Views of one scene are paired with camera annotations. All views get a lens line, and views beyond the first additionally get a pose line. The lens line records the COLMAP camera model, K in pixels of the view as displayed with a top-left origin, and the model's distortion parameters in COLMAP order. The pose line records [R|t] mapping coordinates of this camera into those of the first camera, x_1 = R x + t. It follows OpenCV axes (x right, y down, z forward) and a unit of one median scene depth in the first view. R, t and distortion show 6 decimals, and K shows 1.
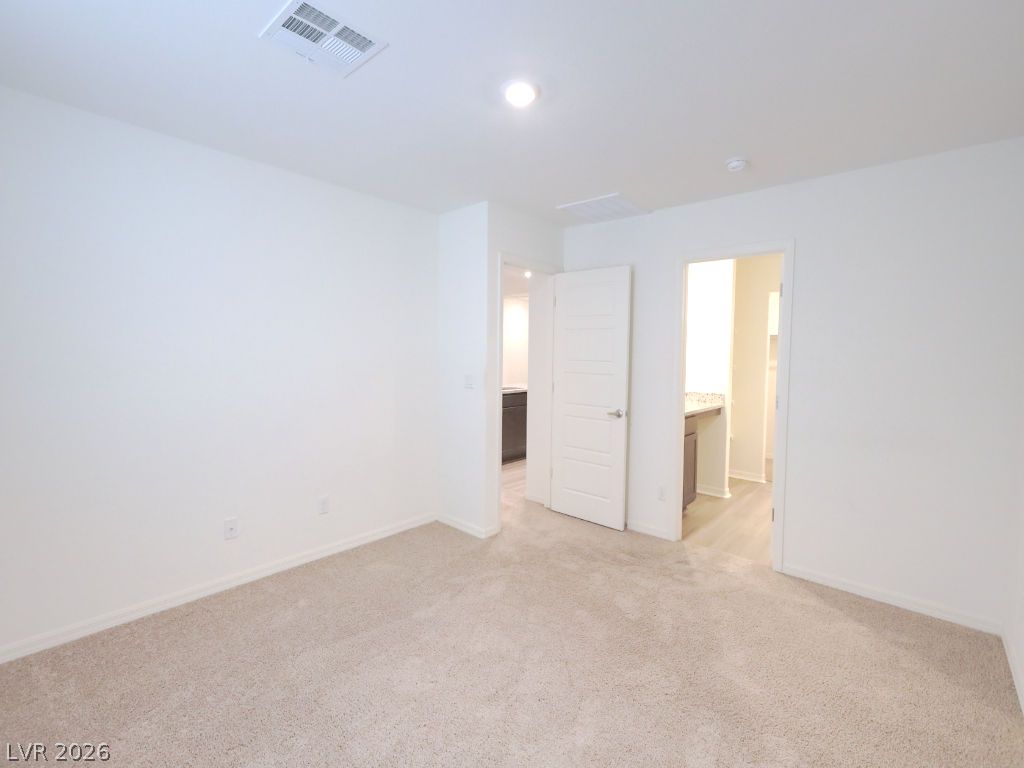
lens RADIAL K [[463.3, 0, 510.9], [0, 463.3, 381.6], [0, 0, 1]] dist [0.000034, 0.001017]
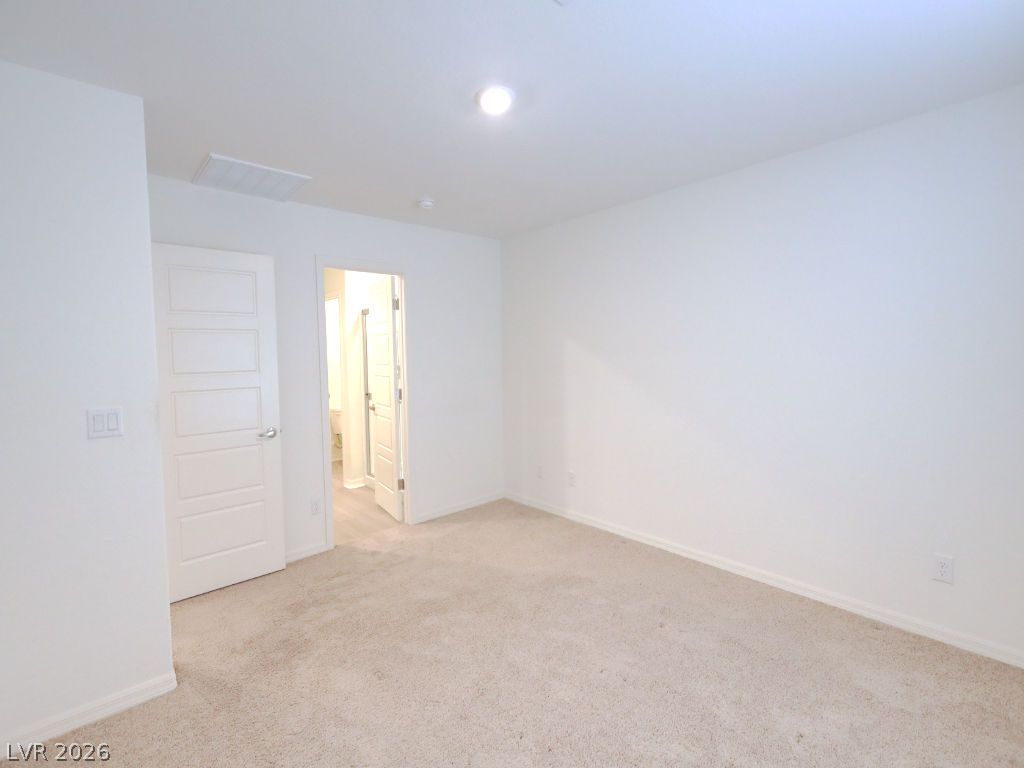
lens RADIAL K [[463.3, 0, 510.6], [0, 463.3, 382.6], [0, 0, 1]] dist [0.000034, 0.001017]
pose [[0.111735, -0.085143, 0.990084, -0.622362], [0.087491, 0.993297, 0.075546, -0.053532], [-0.989879, 0.078183, 0.118435, 0.545816]]
